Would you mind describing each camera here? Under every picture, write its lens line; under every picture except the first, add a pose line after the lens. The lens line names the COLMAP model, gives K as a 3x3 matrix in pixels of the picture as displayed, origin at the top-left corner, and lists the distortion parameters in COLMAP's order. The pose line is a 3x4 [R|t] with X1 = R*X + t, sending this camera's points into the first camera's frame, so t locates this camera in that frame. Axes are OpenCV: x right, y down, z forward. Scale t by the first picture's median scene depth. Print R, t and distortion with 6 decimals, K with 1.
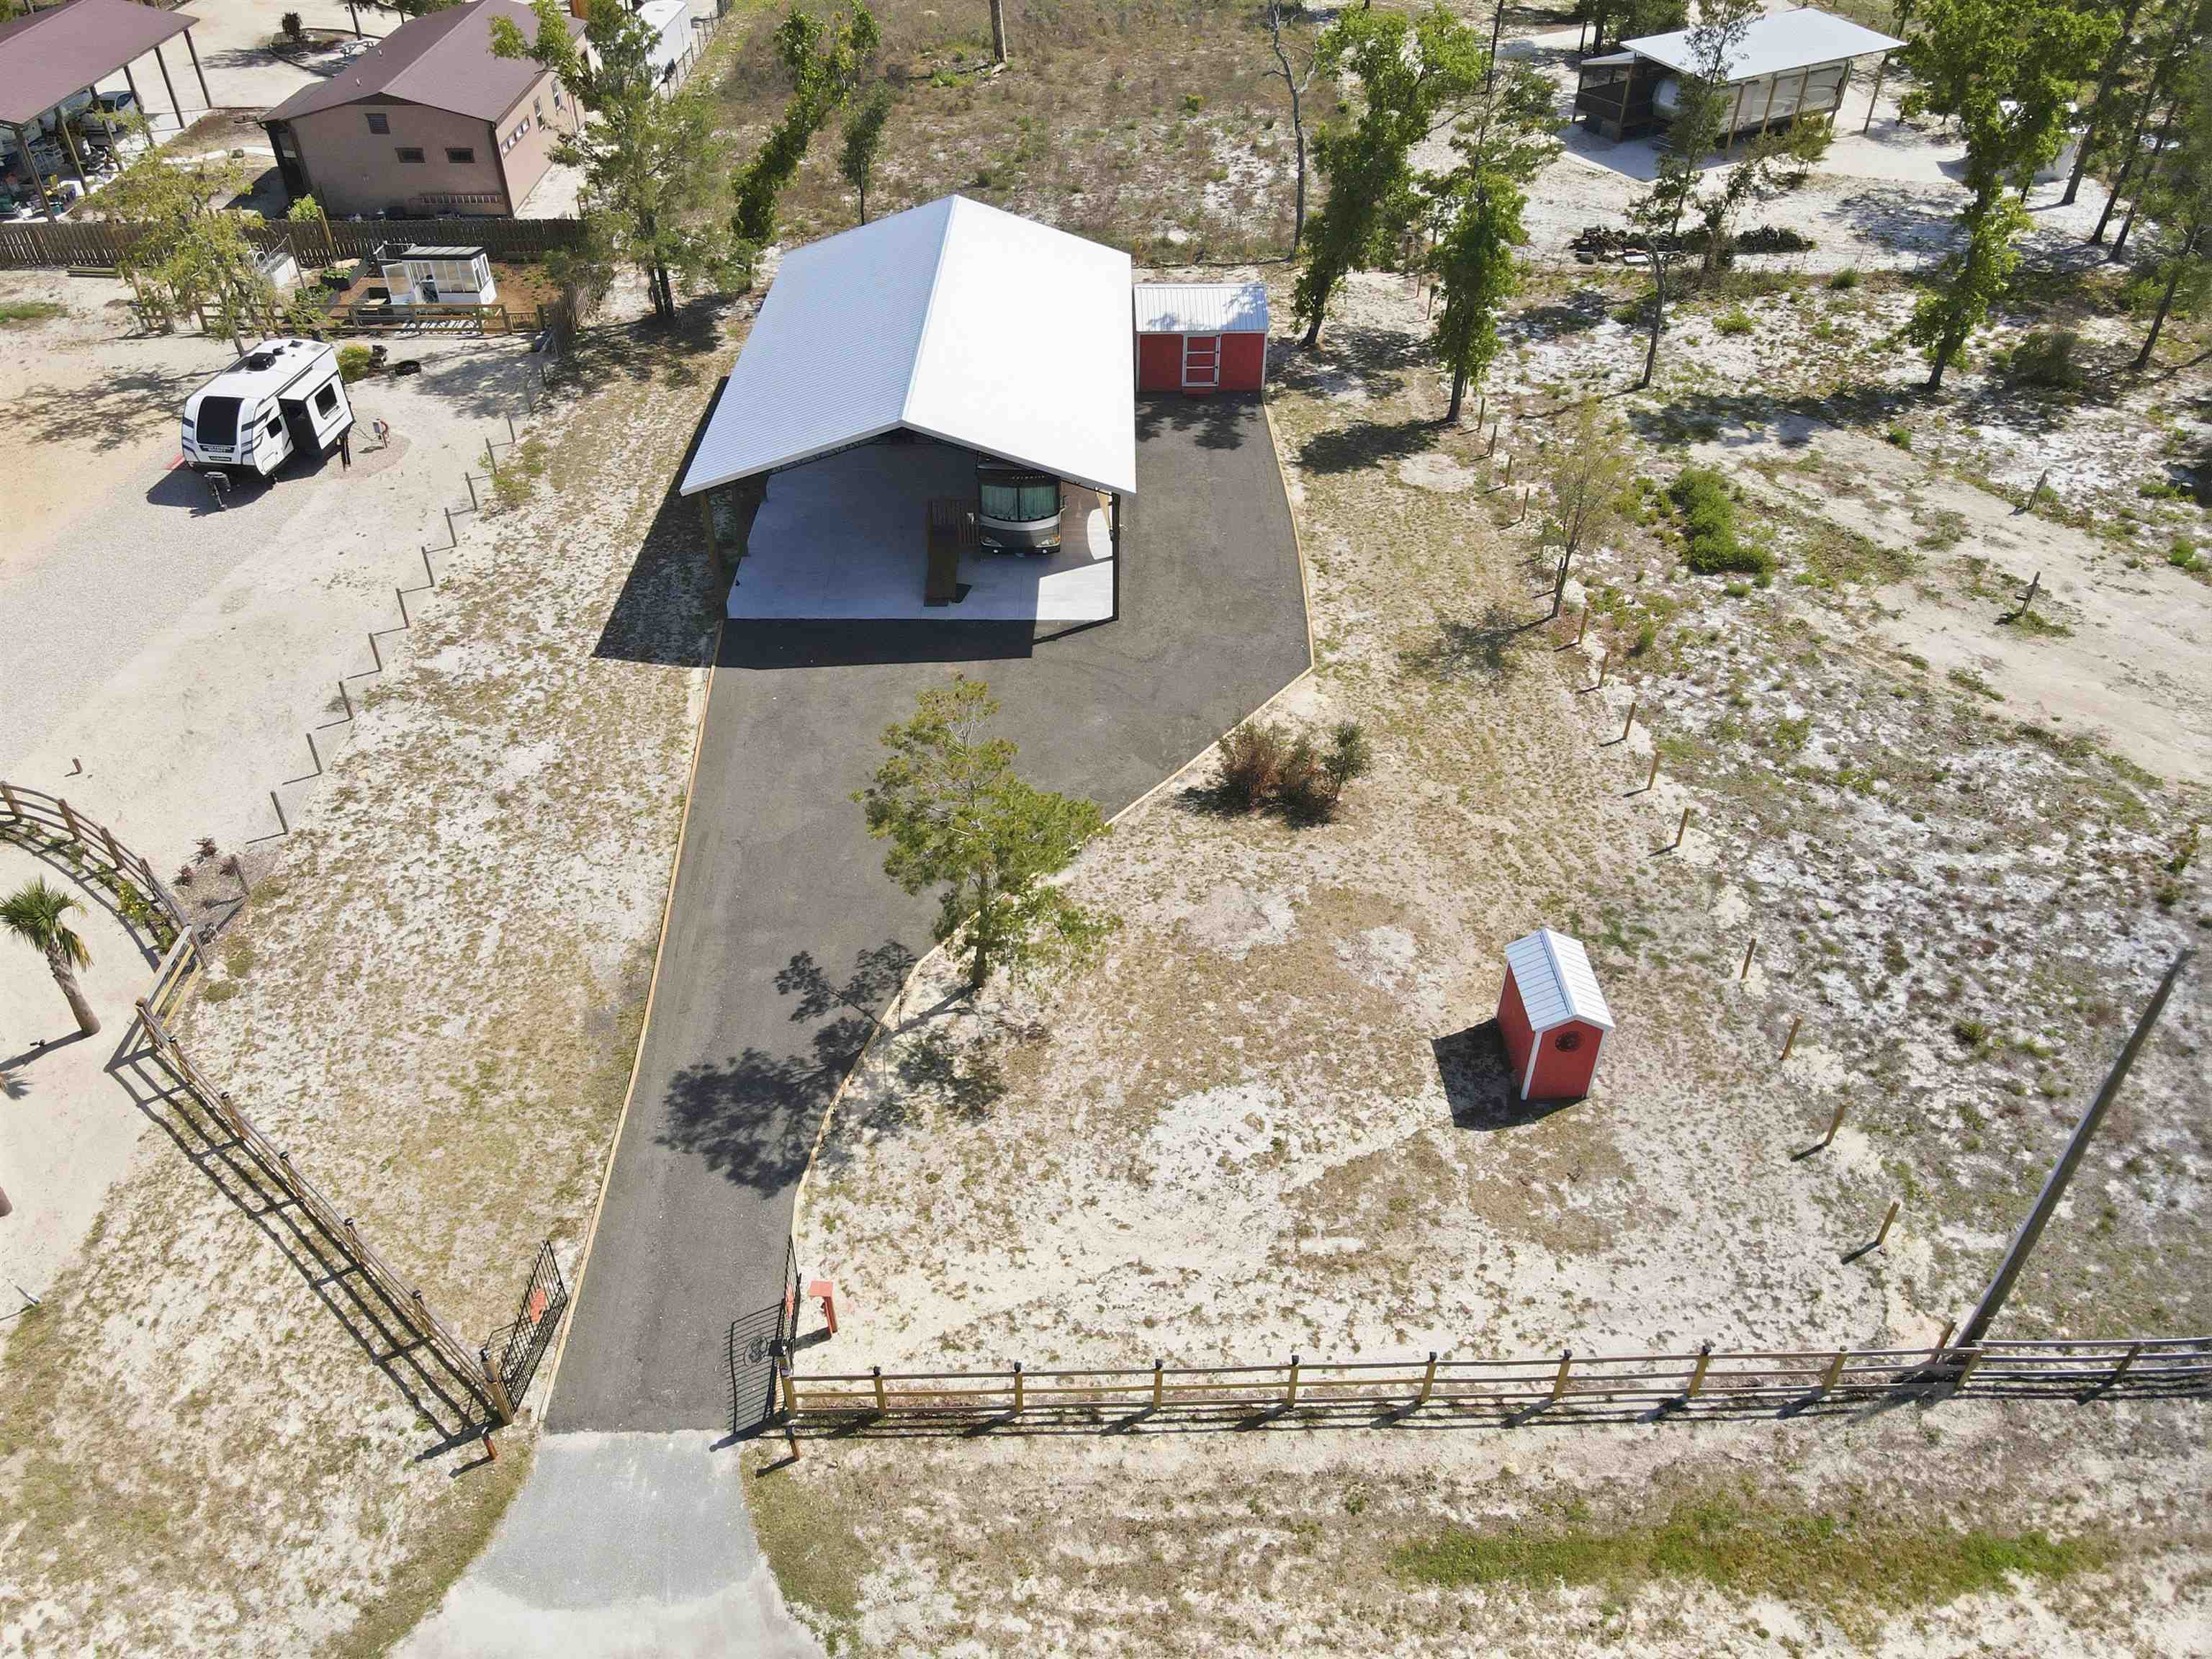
lens RADIAL K [[1624.8, 0, 1100.3], [0, 1624.8, 825.0], [0, 0, 1]] dist [0.004583, 0.020986]
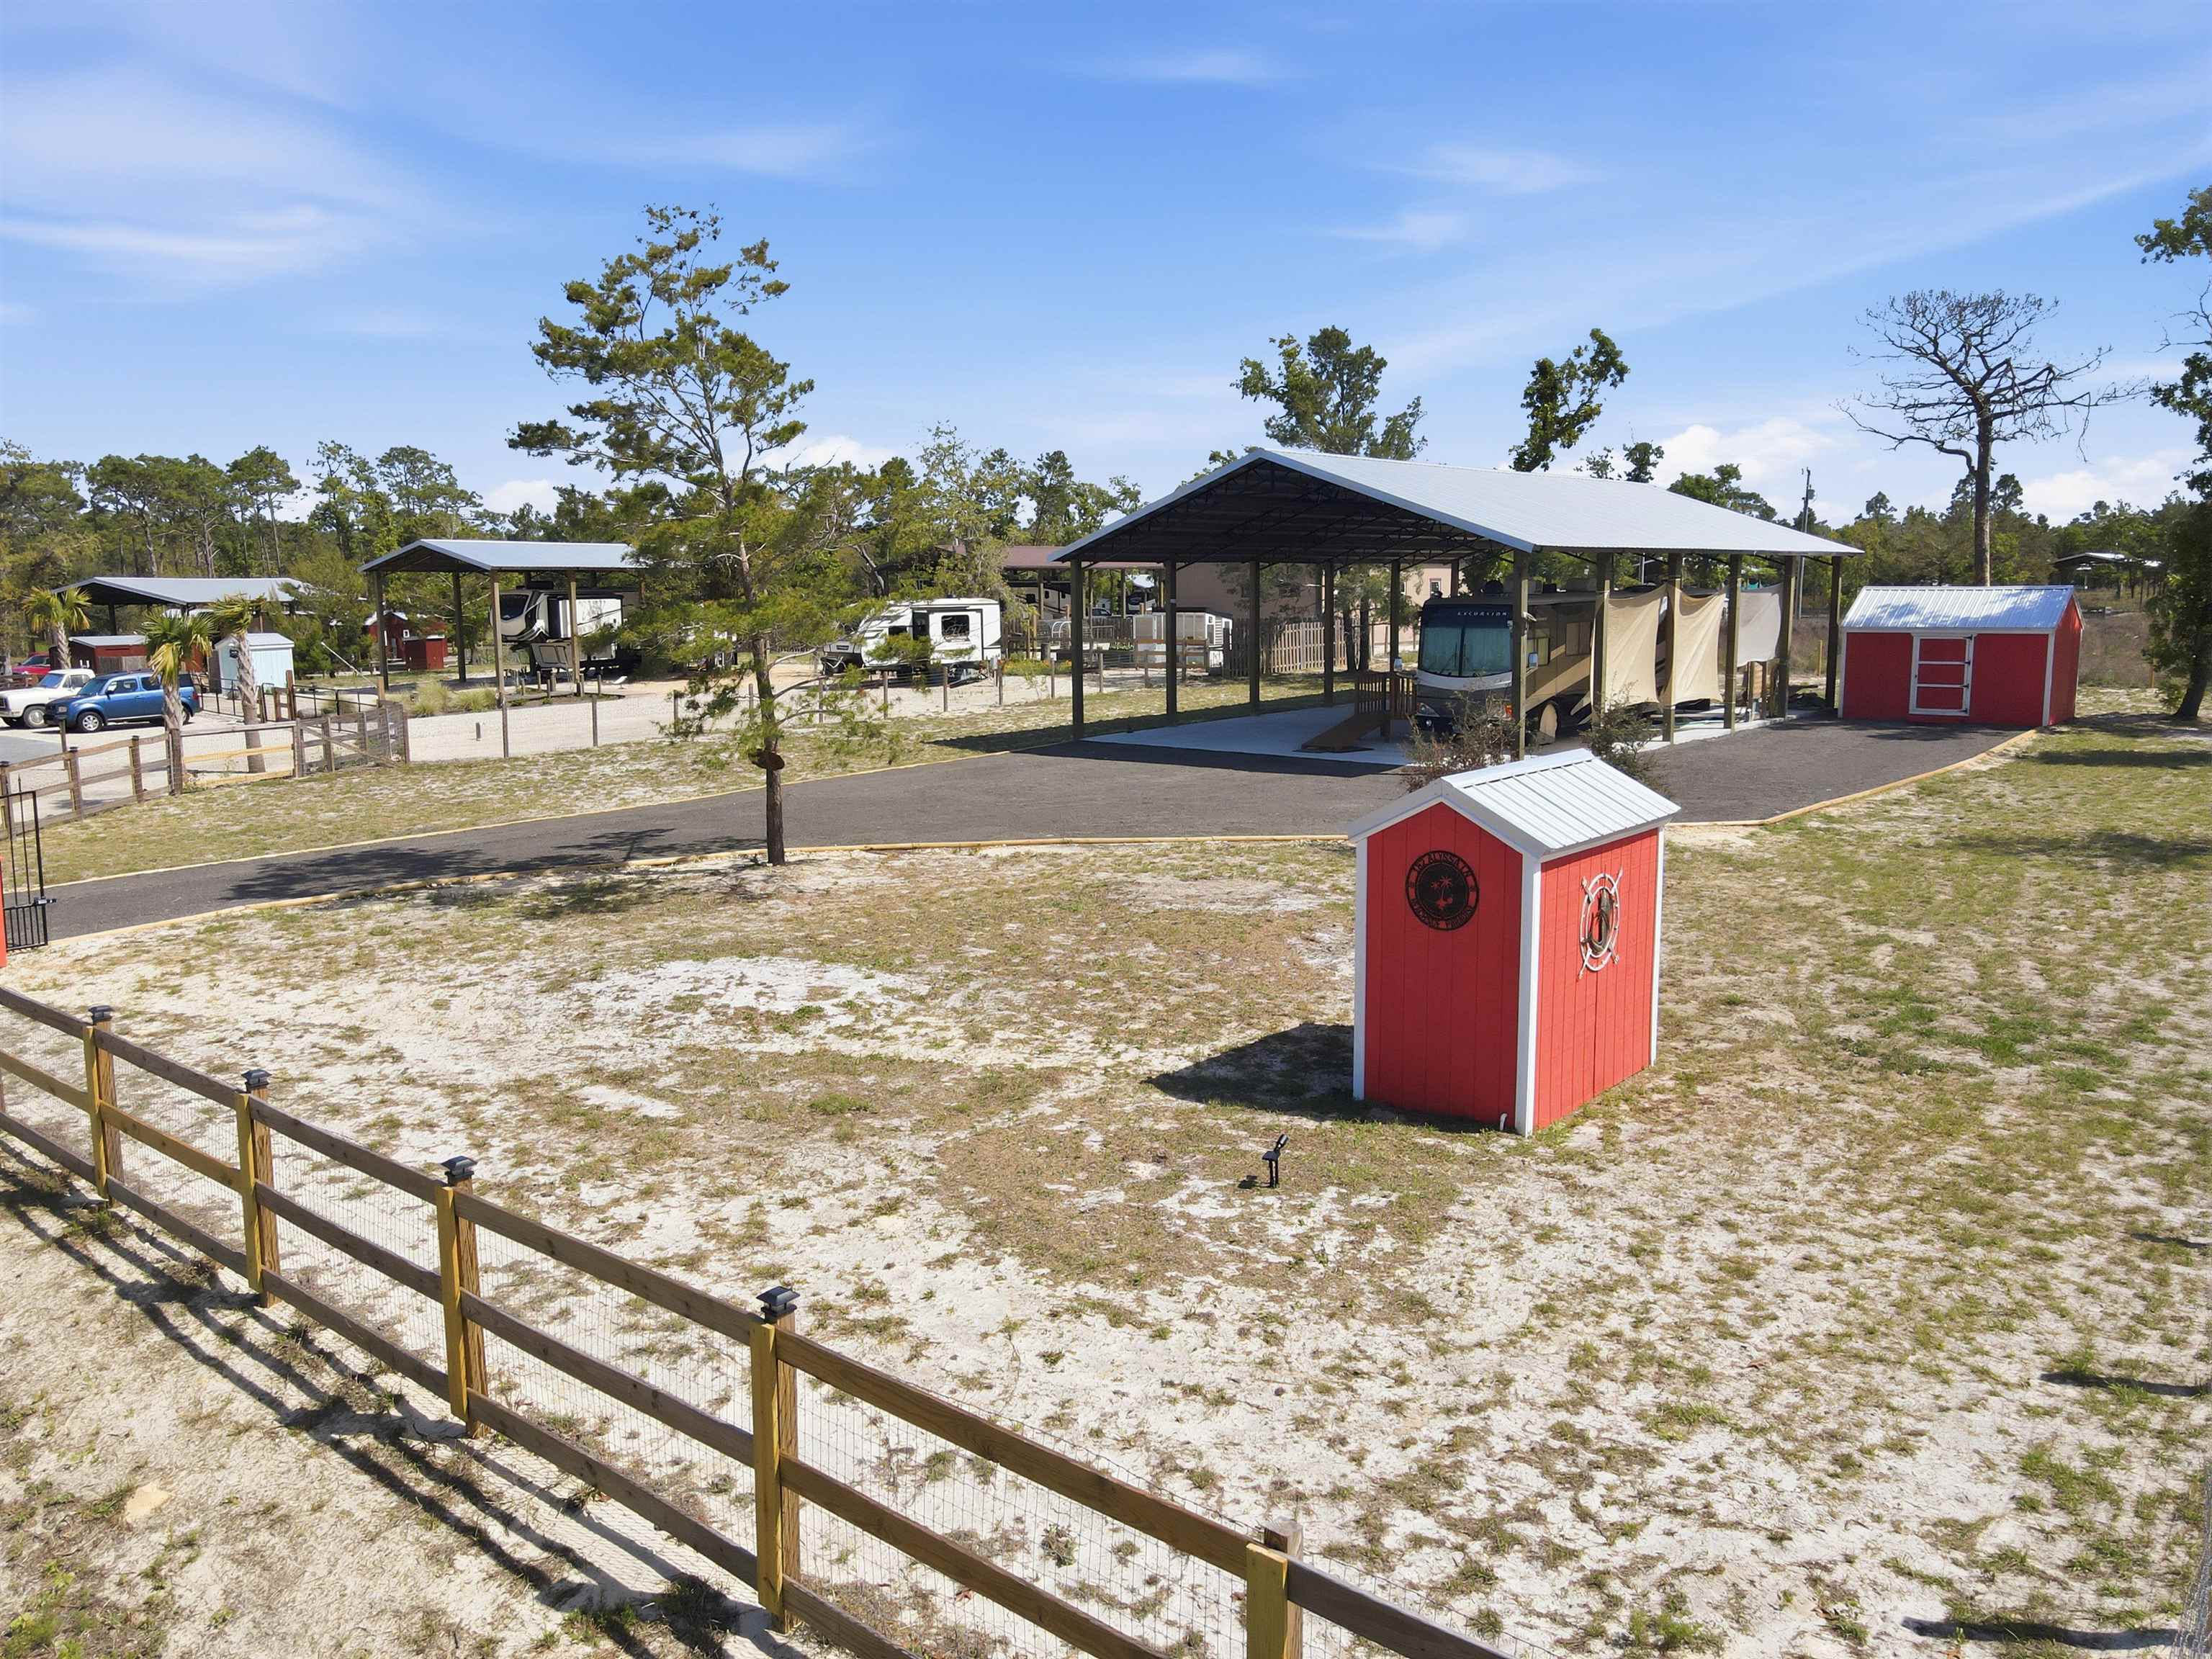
lens RADIAL K [[1624.8, 0, 1092.2], [0, 1624.8, 814.1], [0, 0, 1]] dist [0.004583, 0.020986]
pose [[0.742803, 0.083828, -0.664241, 0.393902], [-0.410775, 0.840508, -0.353286, 0.233326], [0.528684, 0.535276, 0.658766, 0.596301]]
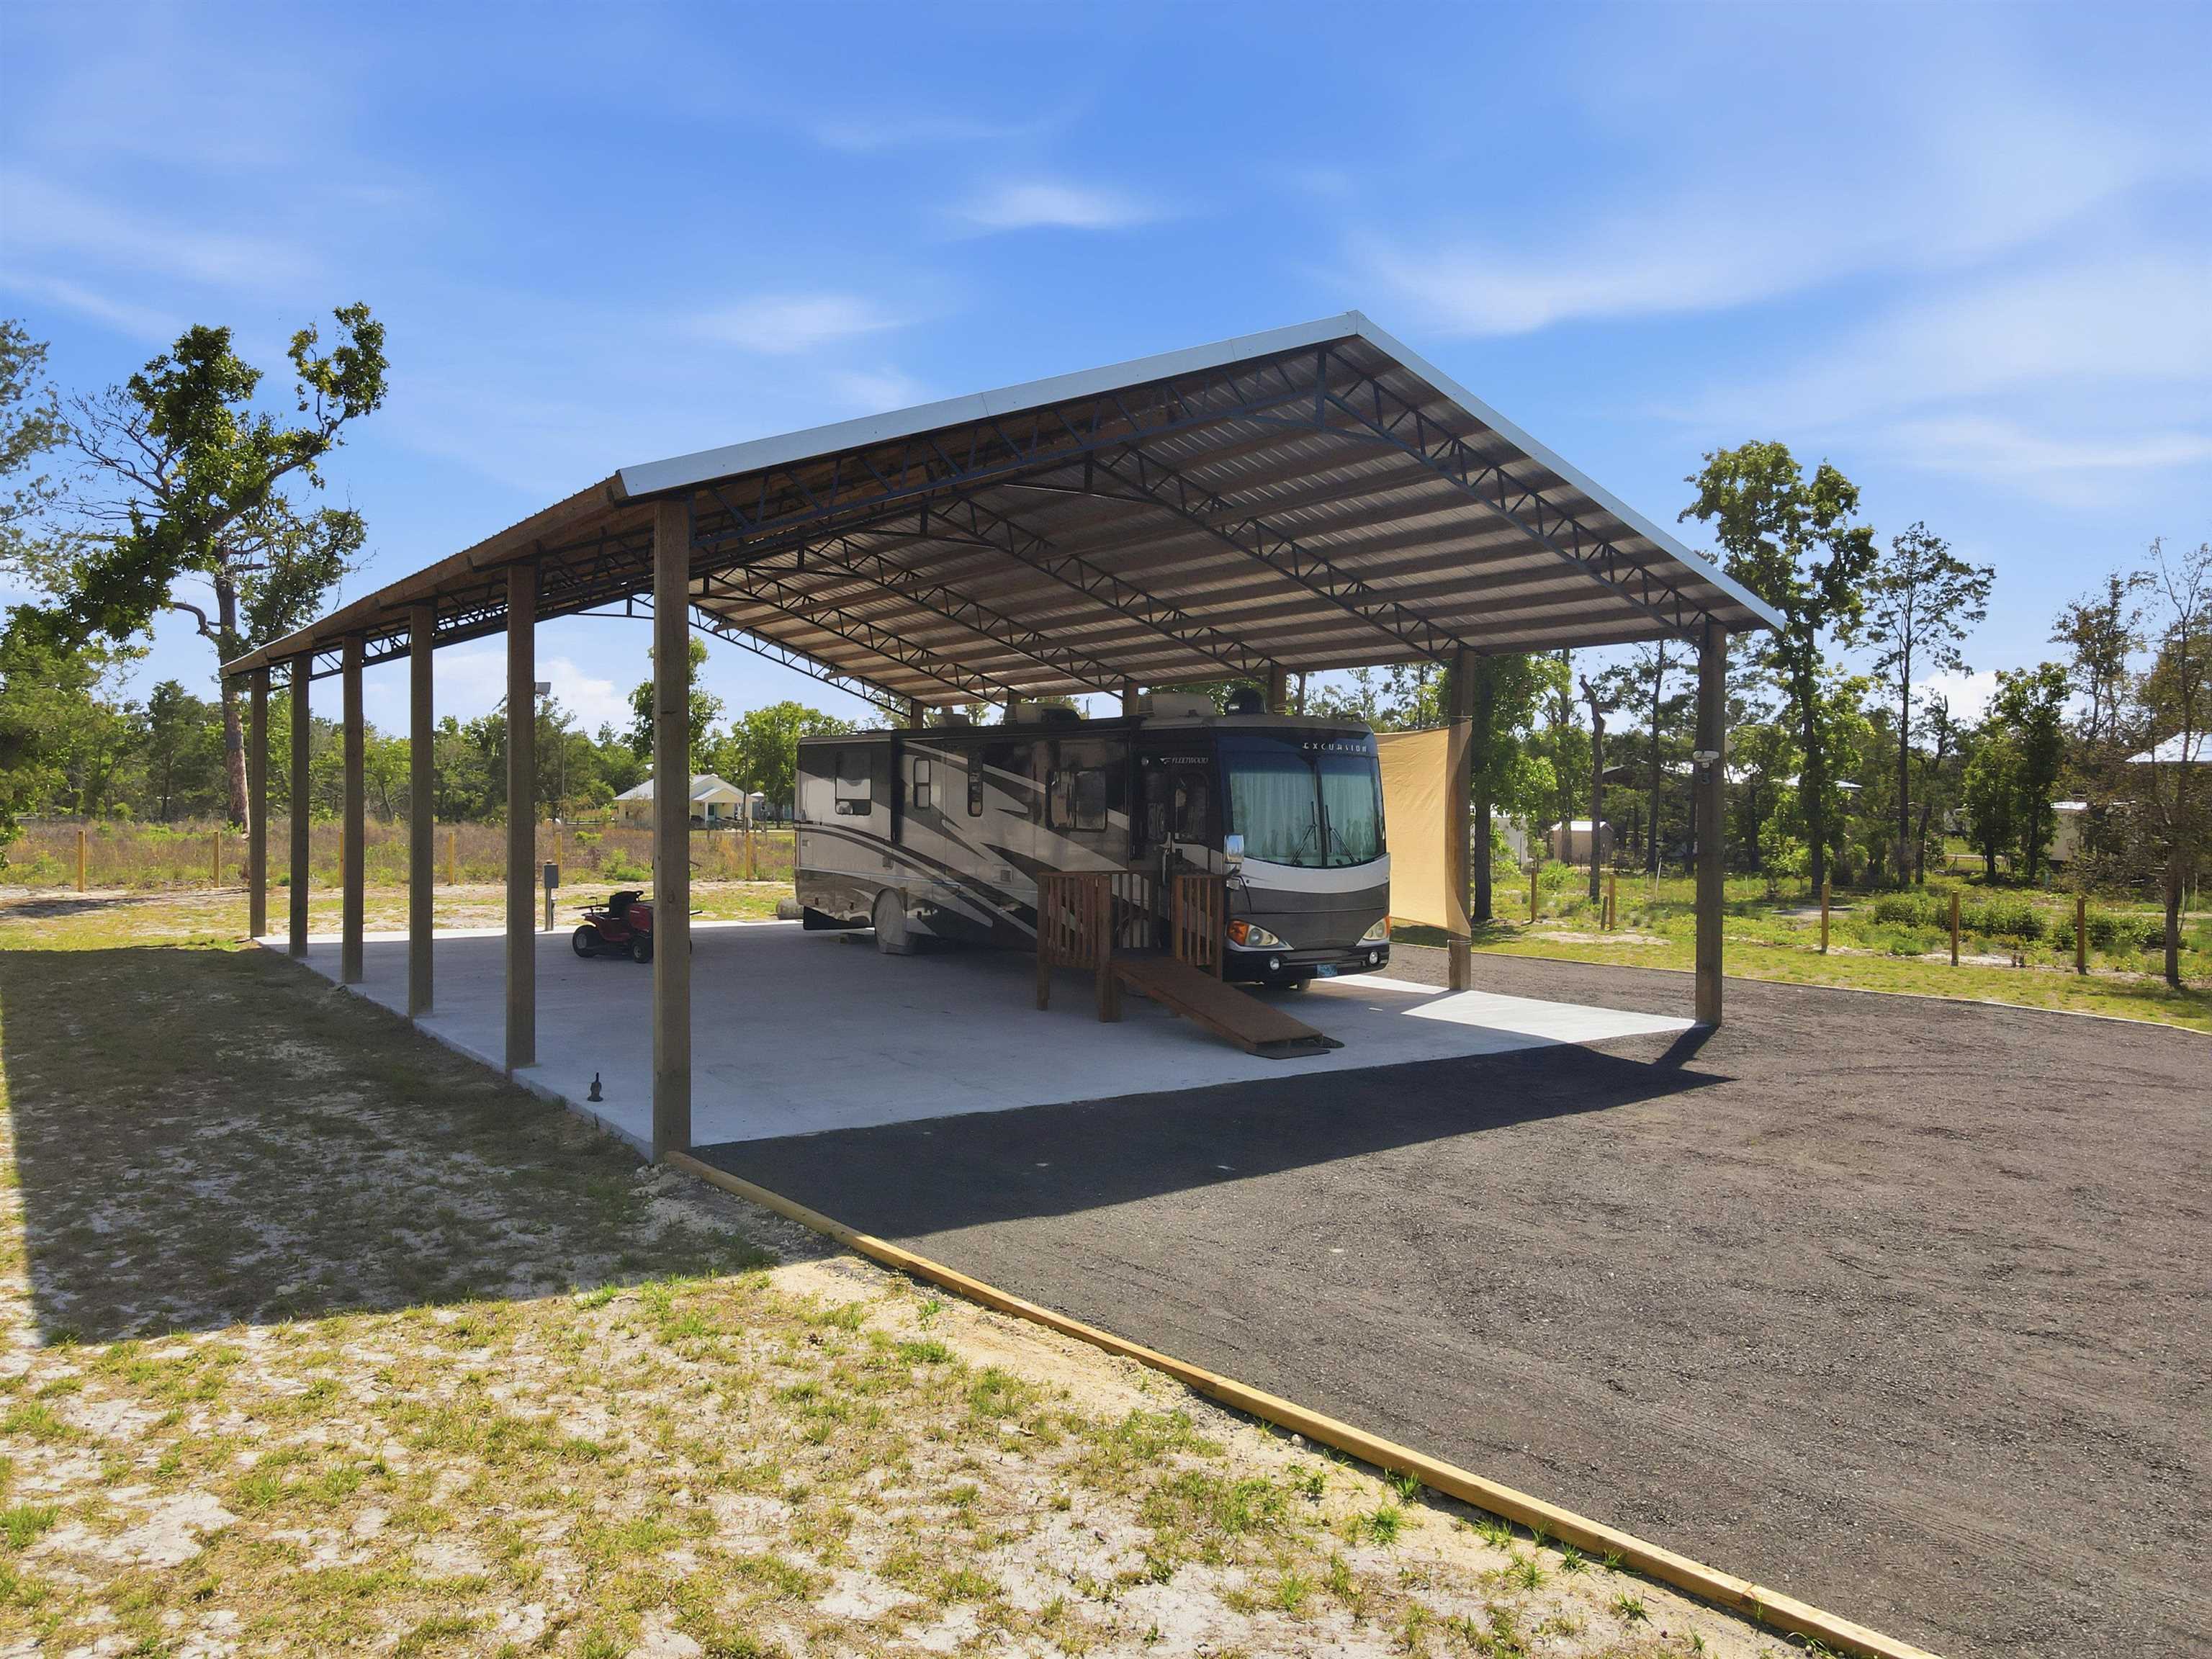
lens RADIAL K [[1624.8, 0, 1098.0], [0, 1624.8, 802.1], [0, 0, 1]] dist [0.004583, 0.020986]
pose [[0.813172, 0.005883, 0.581994, -0.386917], [0.361002, 0.779263, -0.512276, -0.035176], [-0.456540, 0.626669, 0.631551, 0.984498]]
